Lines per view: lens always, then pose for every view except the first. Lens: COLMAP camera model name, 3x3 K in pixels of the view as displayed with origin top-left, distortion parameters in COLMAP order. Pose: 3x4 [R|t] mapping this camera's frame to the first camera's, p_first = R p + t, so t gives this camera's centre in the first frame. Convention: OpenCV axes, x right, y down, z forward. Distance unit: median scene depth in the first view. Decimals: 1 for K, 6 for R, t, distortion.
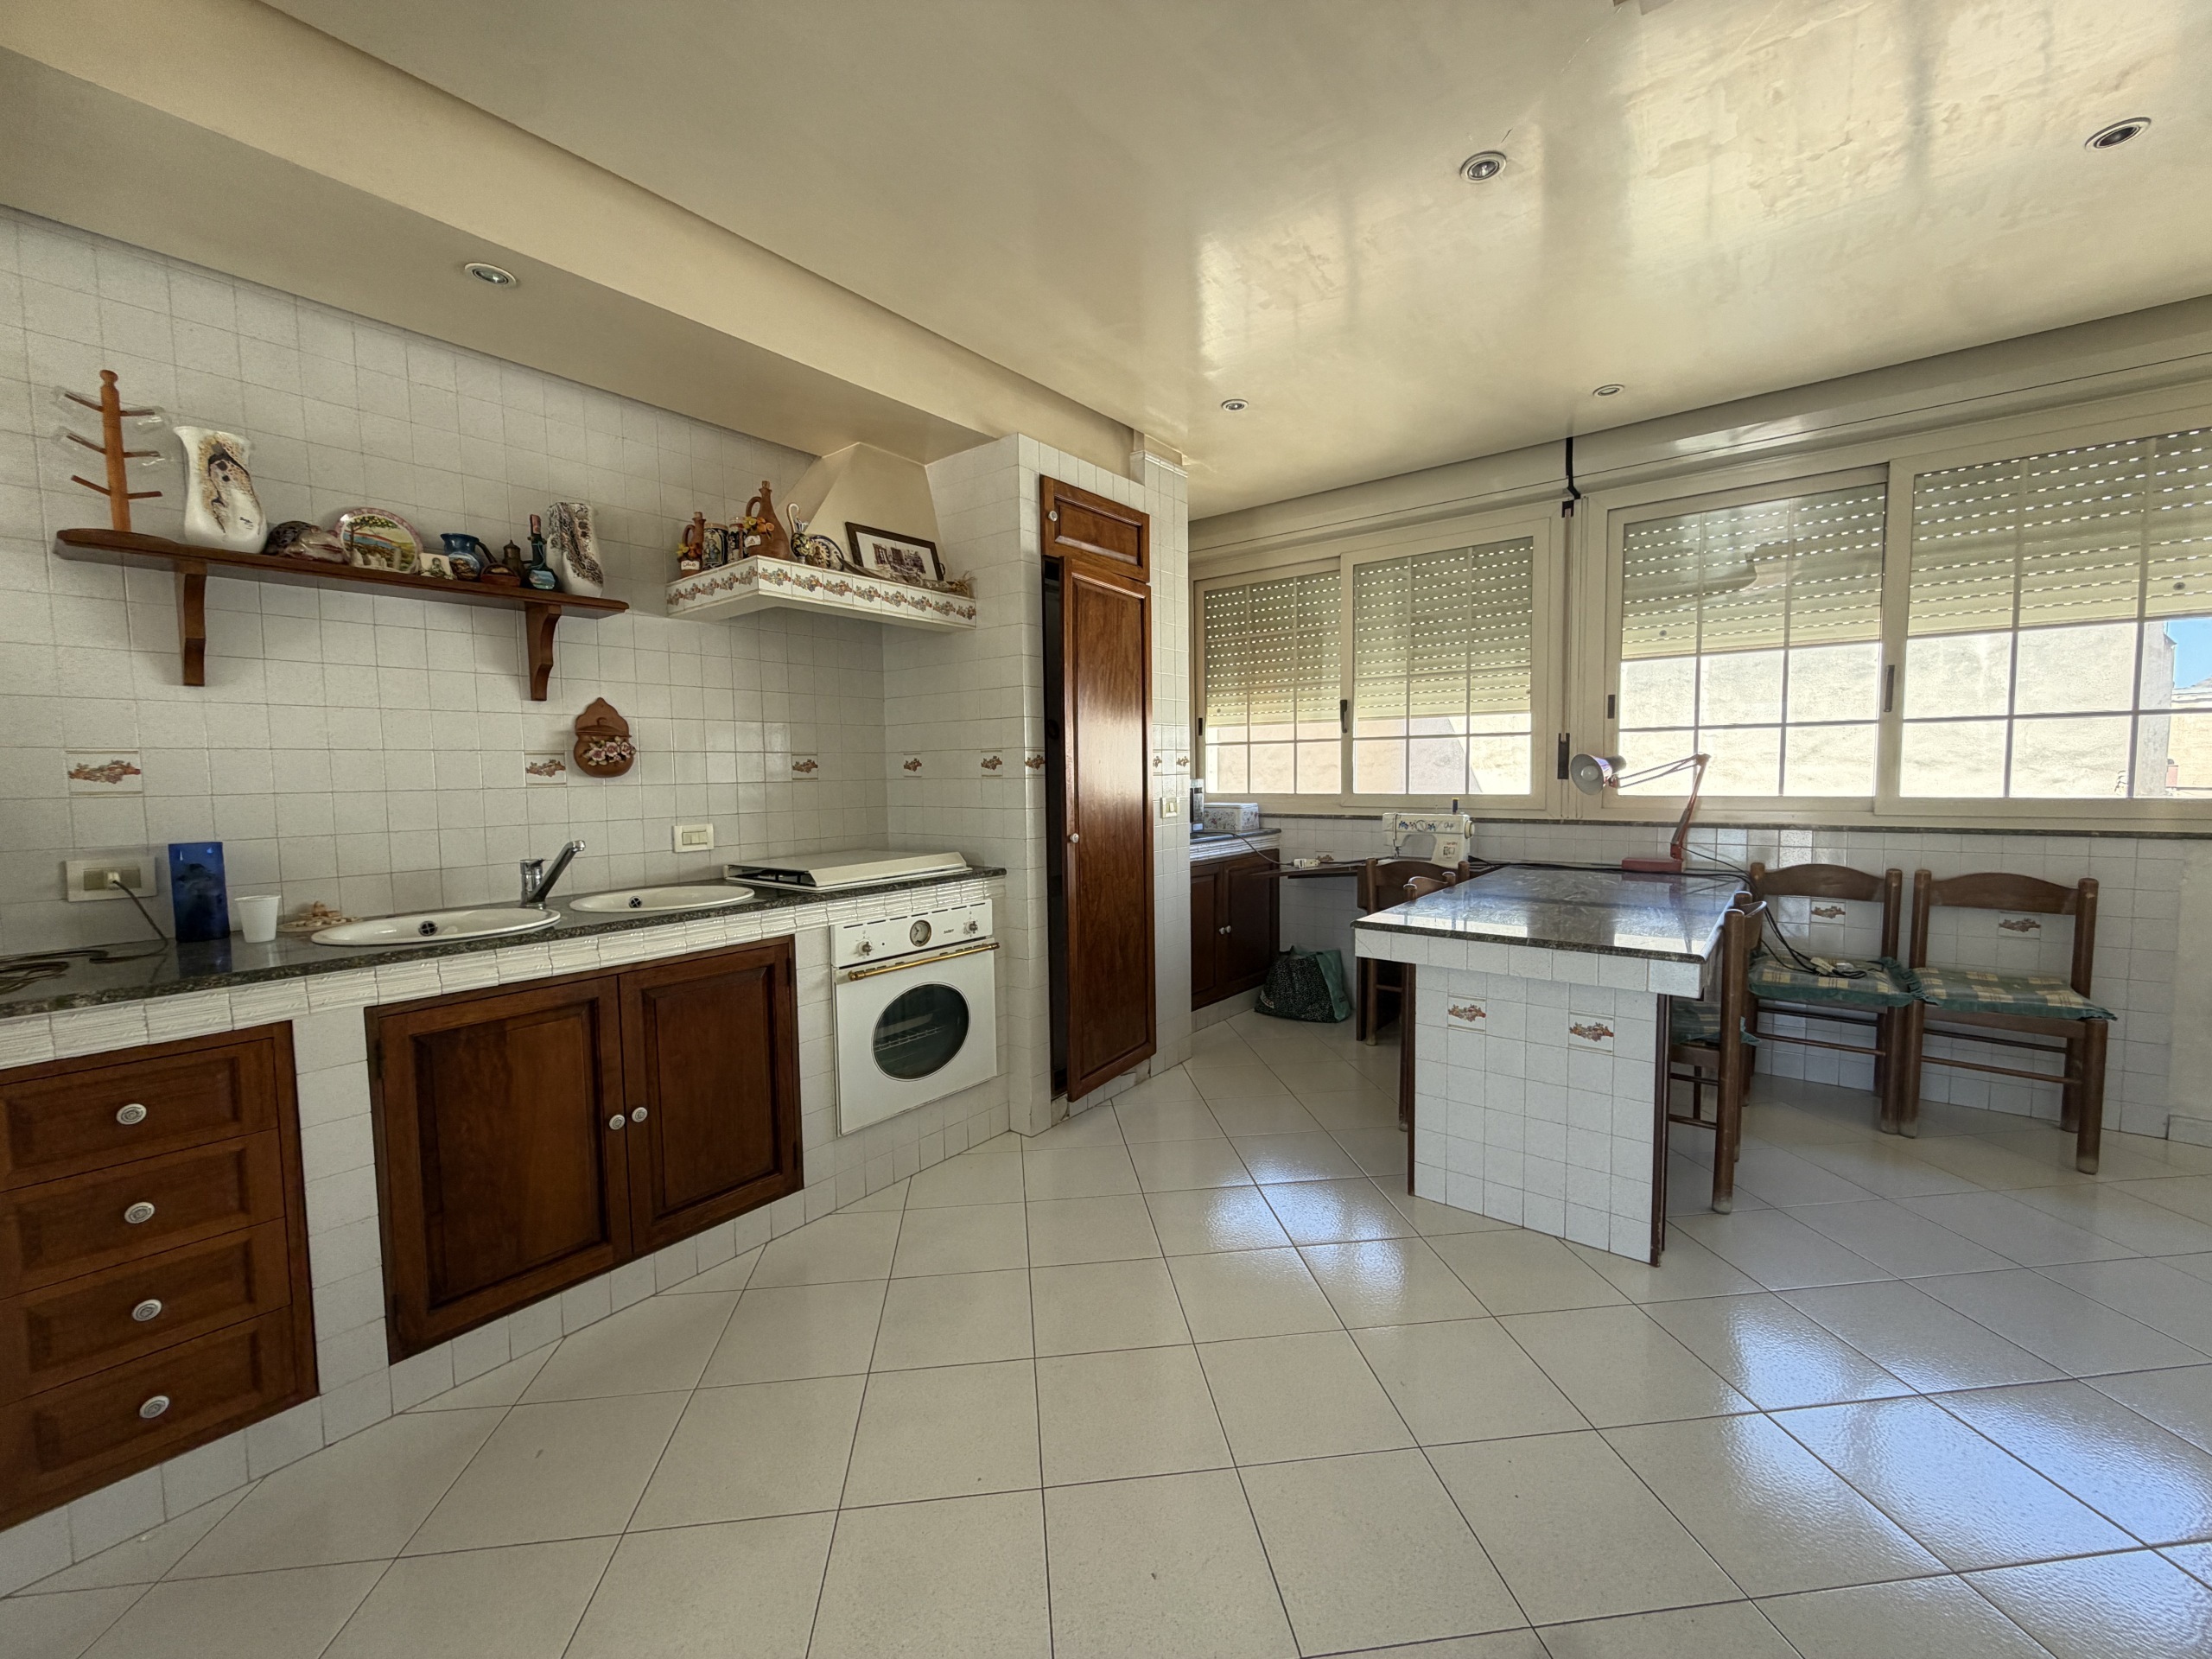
lens RADIAL K [[882.4, 0, 1104.5], [0, 882.4, 822.8], [0, 0, 1]] dist [0.000372, 0.000288]
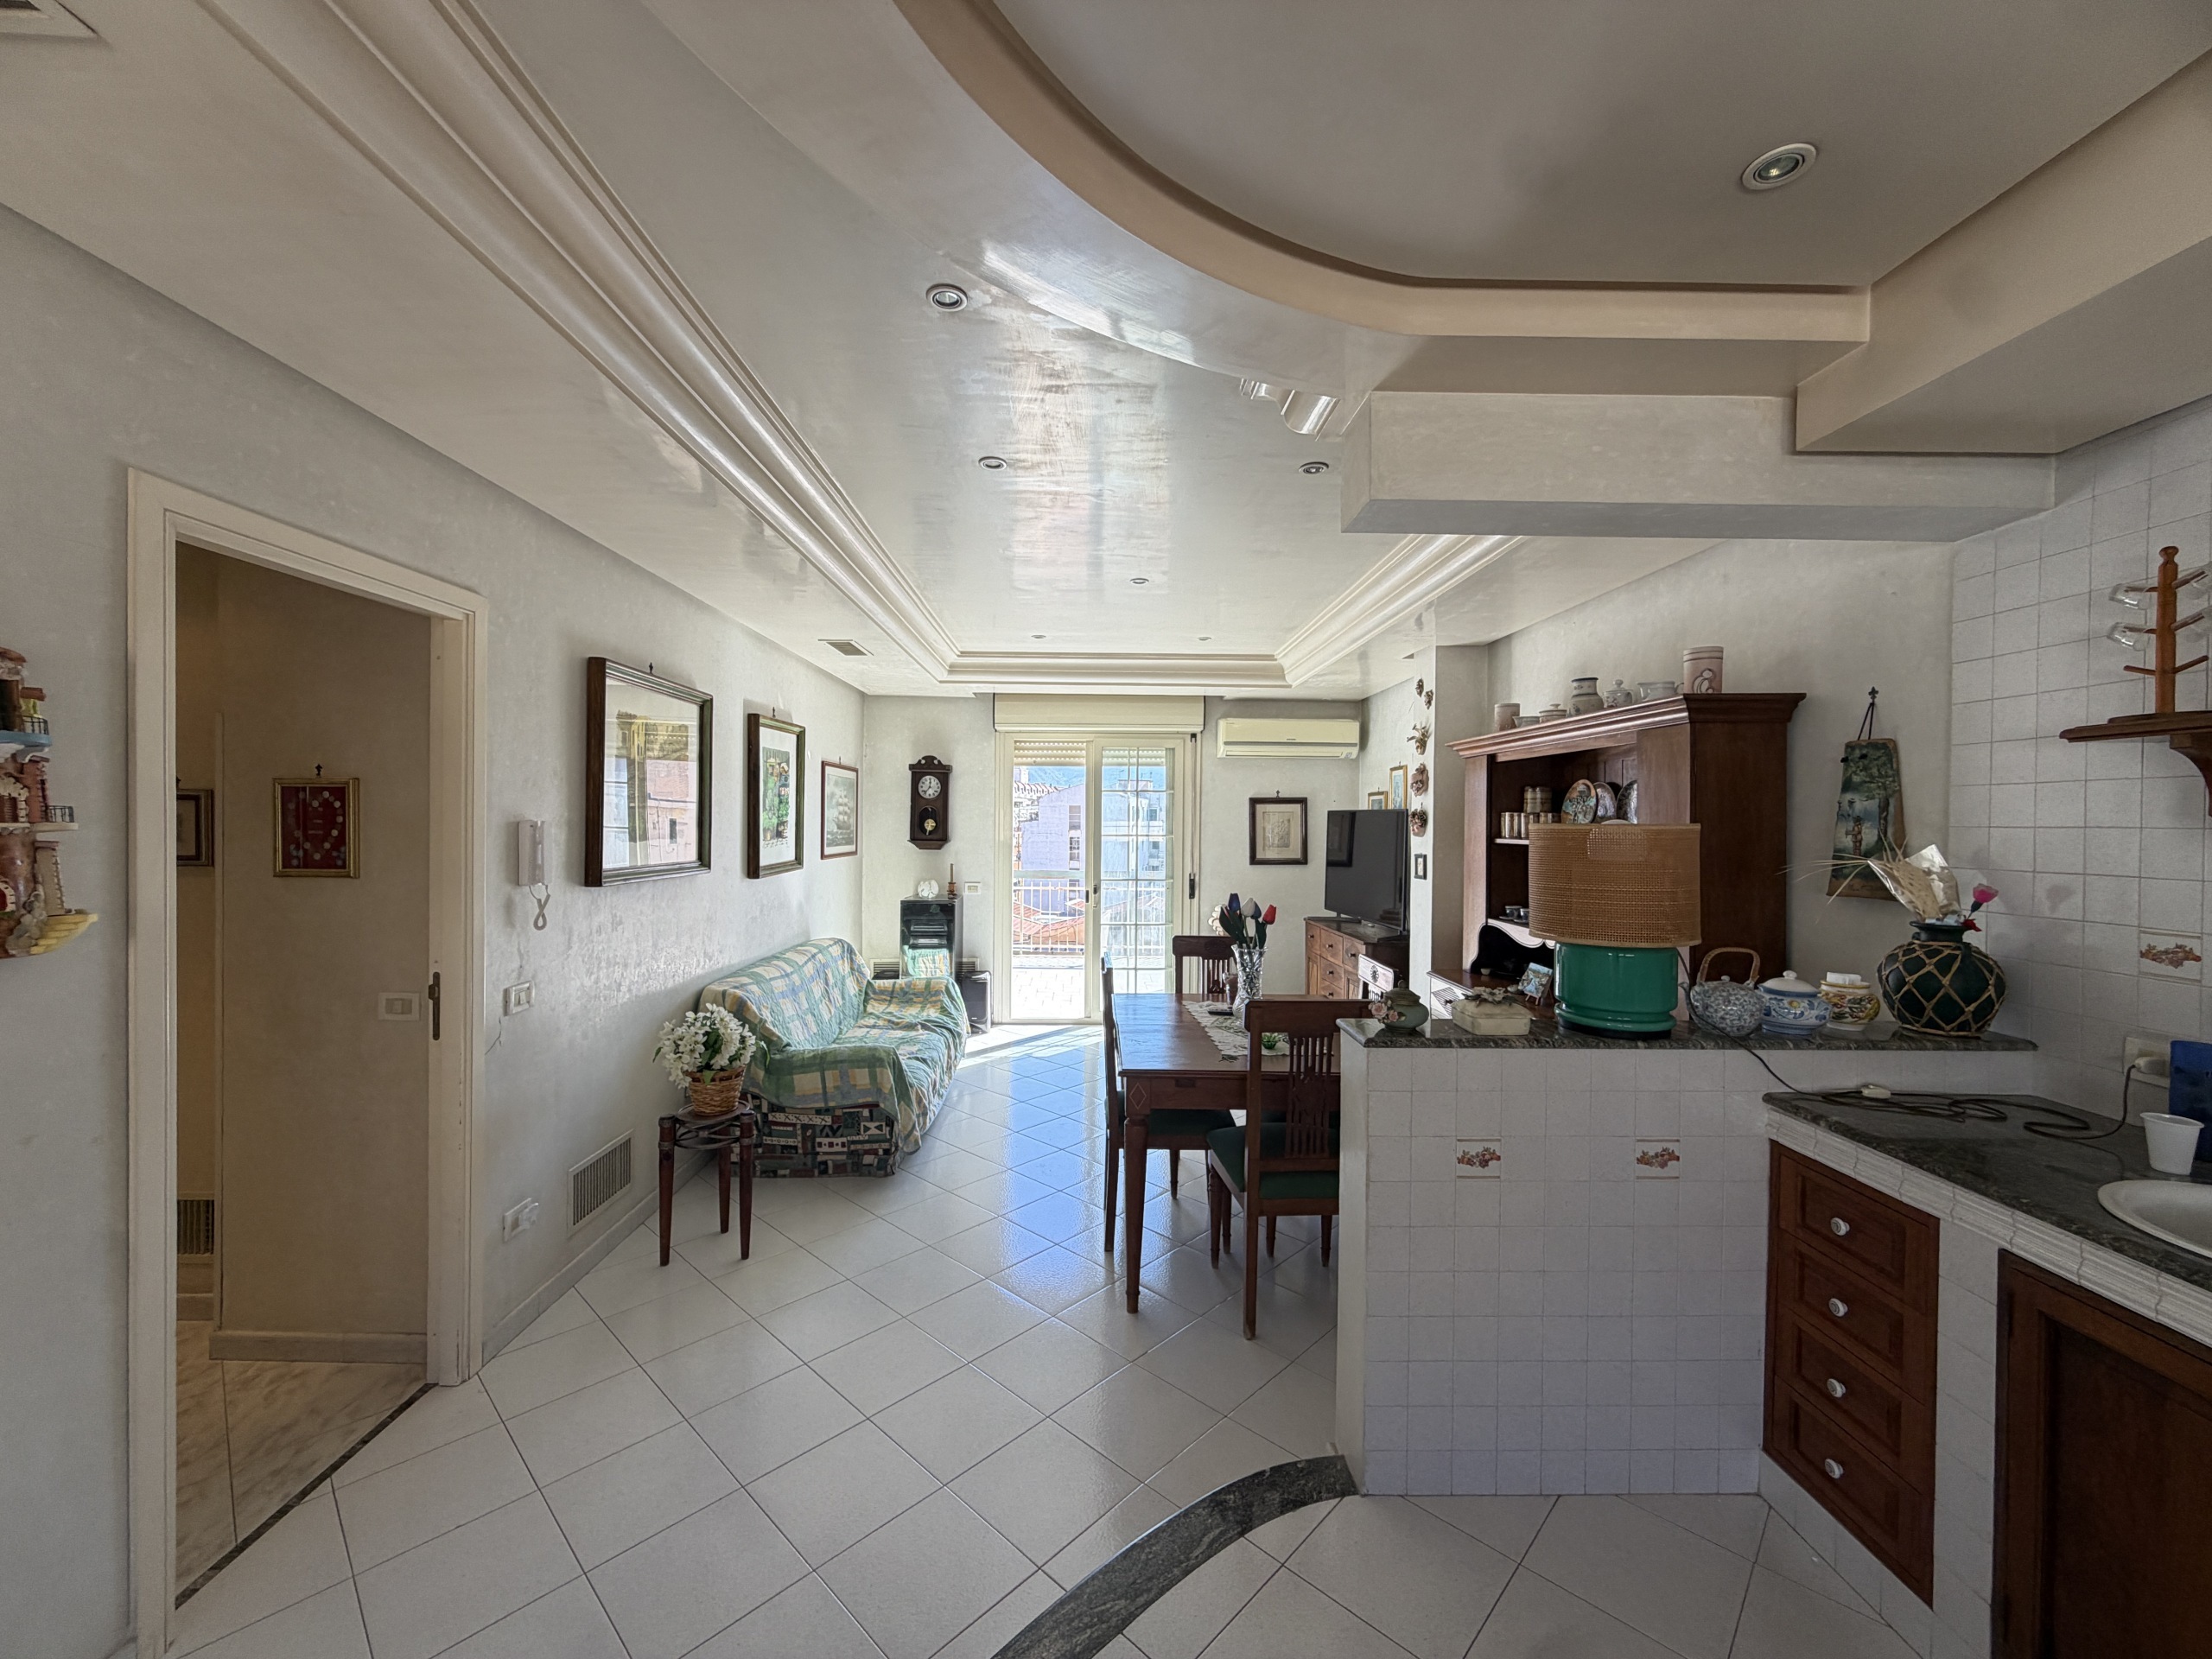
lens RADIAL K [[882.4, 0, 1101.8], [0, 882.4, 824.9], [0, 0, 1]] dist [0.000372, 0.000288]
pose [[-0.779709, 0.016475, -0.625925, 0.395073], [-0.035252, 0.996913, 0.070153, -0.233165], [0.625149, 0.076765, -0.776722, 1.041058]]
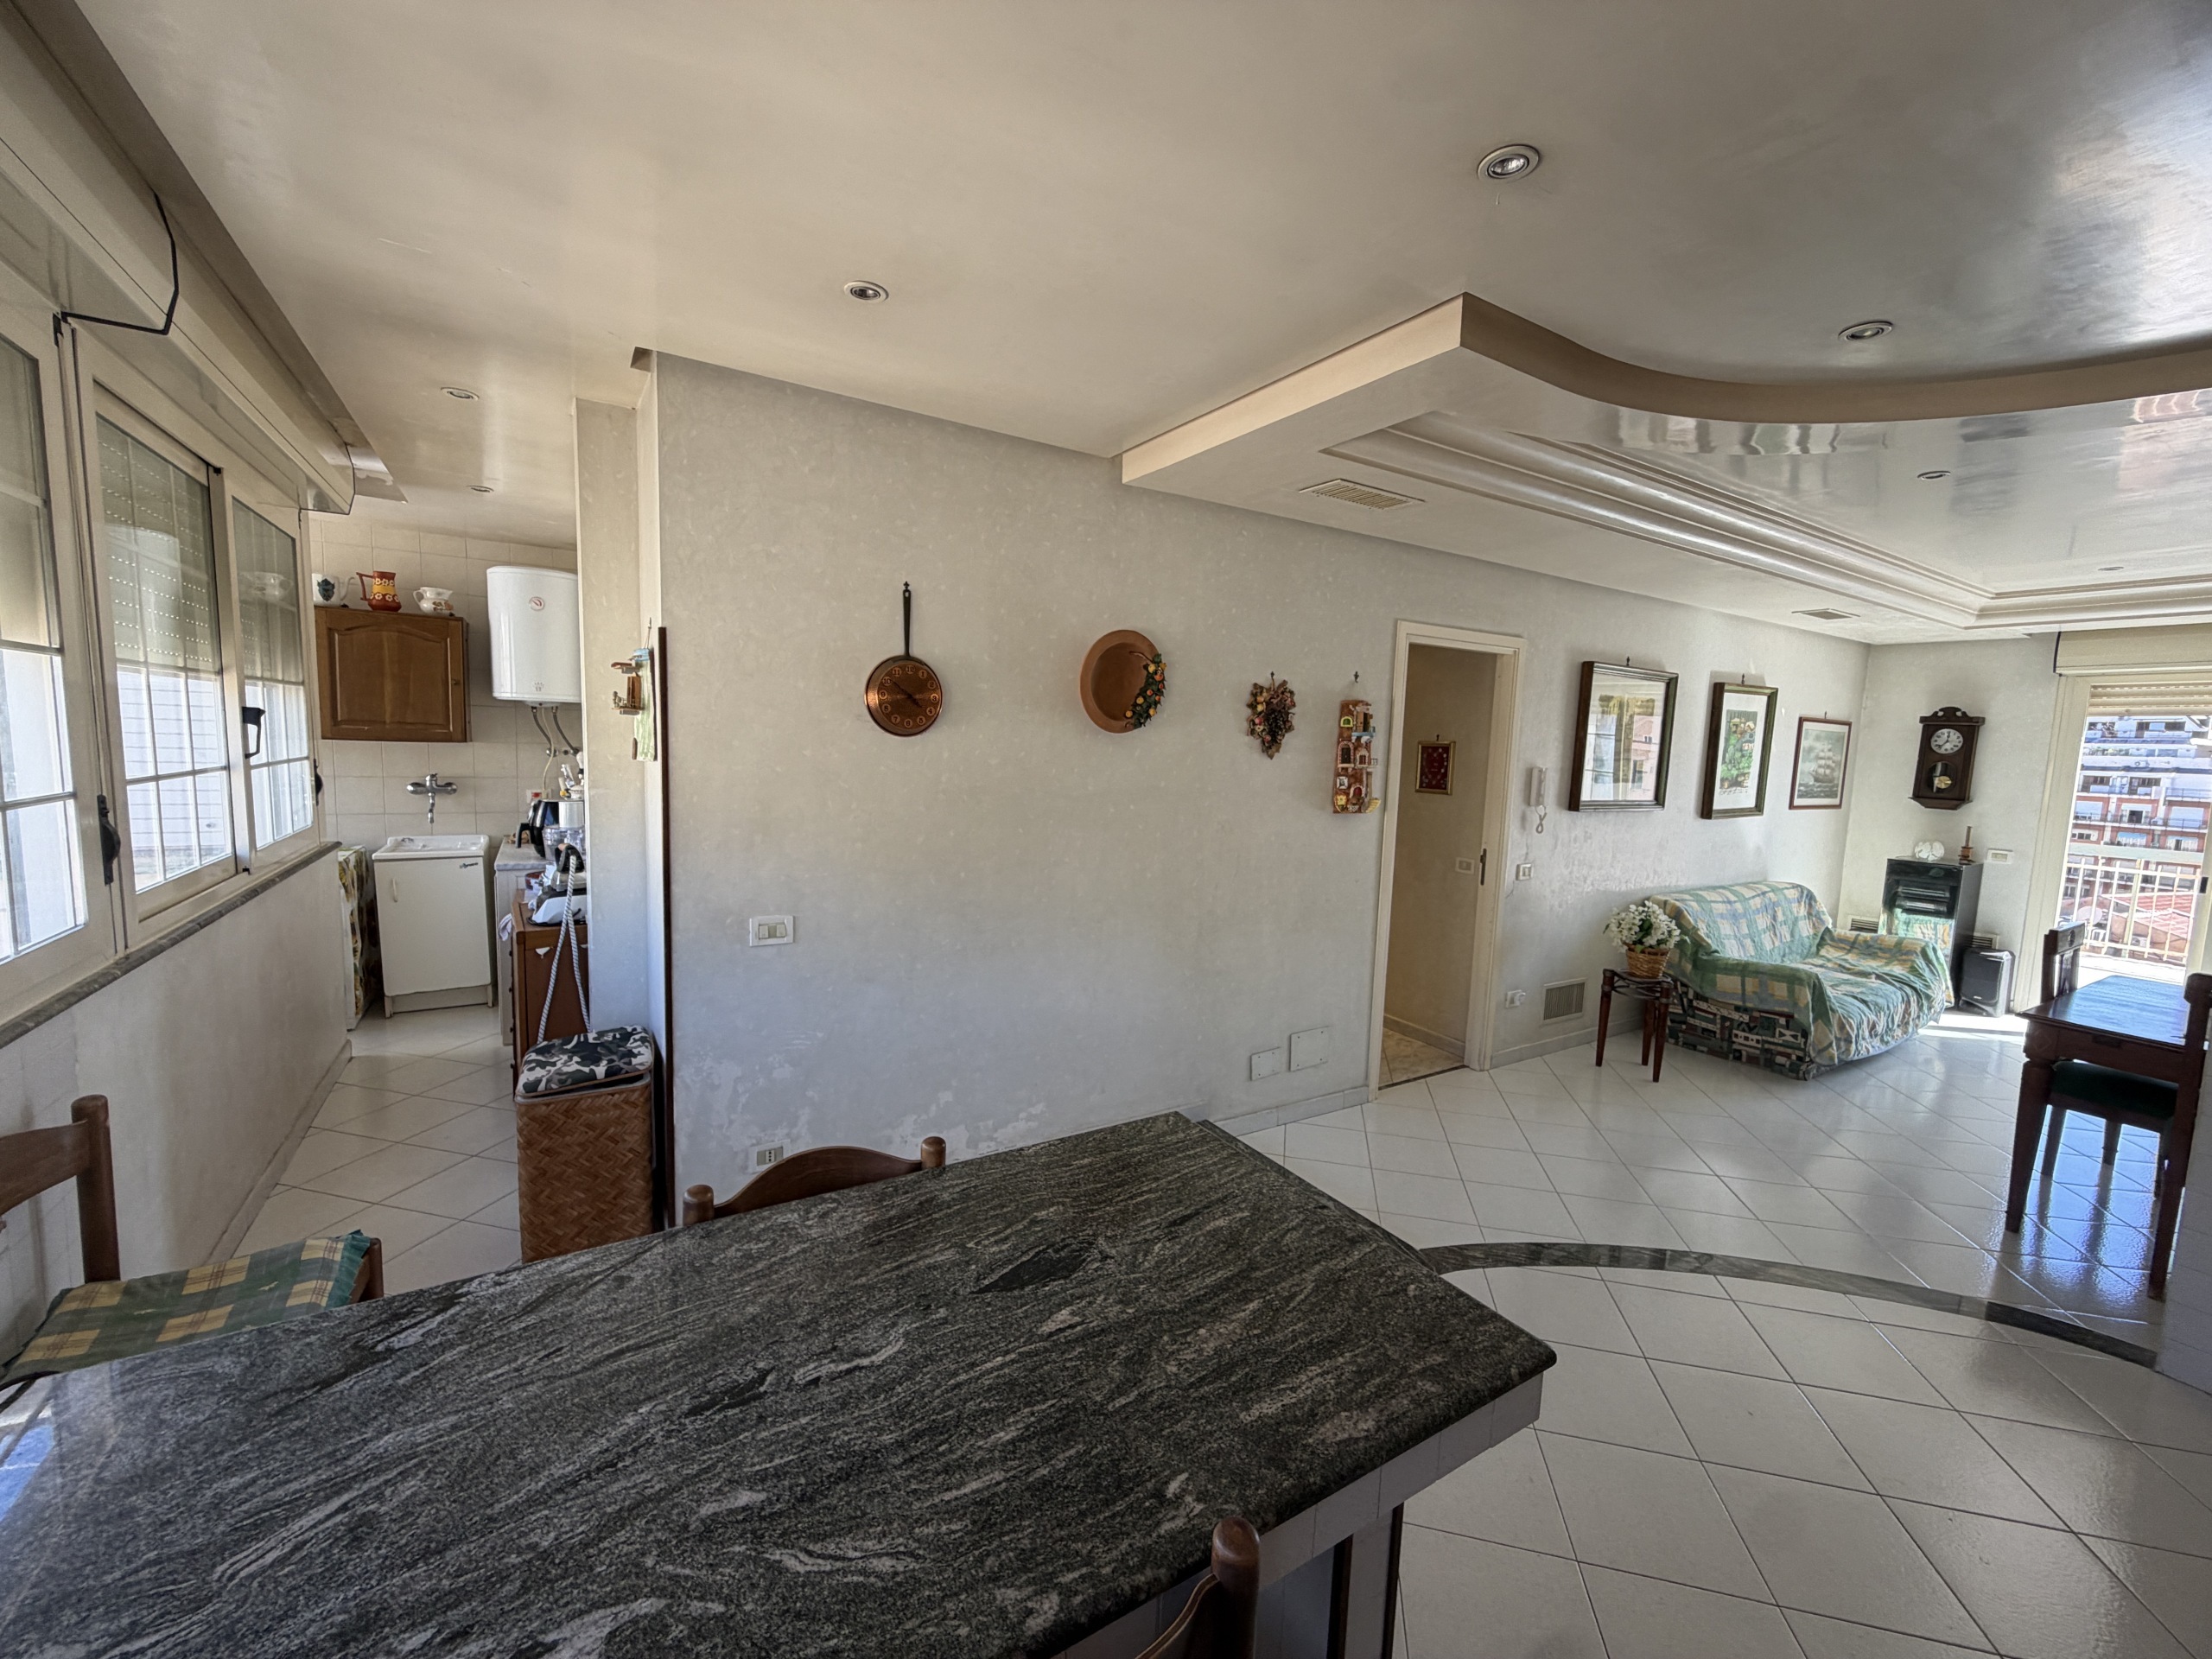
lens RADIAL K [[882.4, 0, 1104.0], [0, 882.4, 826.6], [0, 0, 1]] dist [0.000372, 0.000288]
pose [[-0.937084, -0.048643, 0.345698, 0.463933], [0.006525, 0.987631, 0.156658, -0.302921], [-0.349042, 0.149058, -0.925176, 1.719126]]
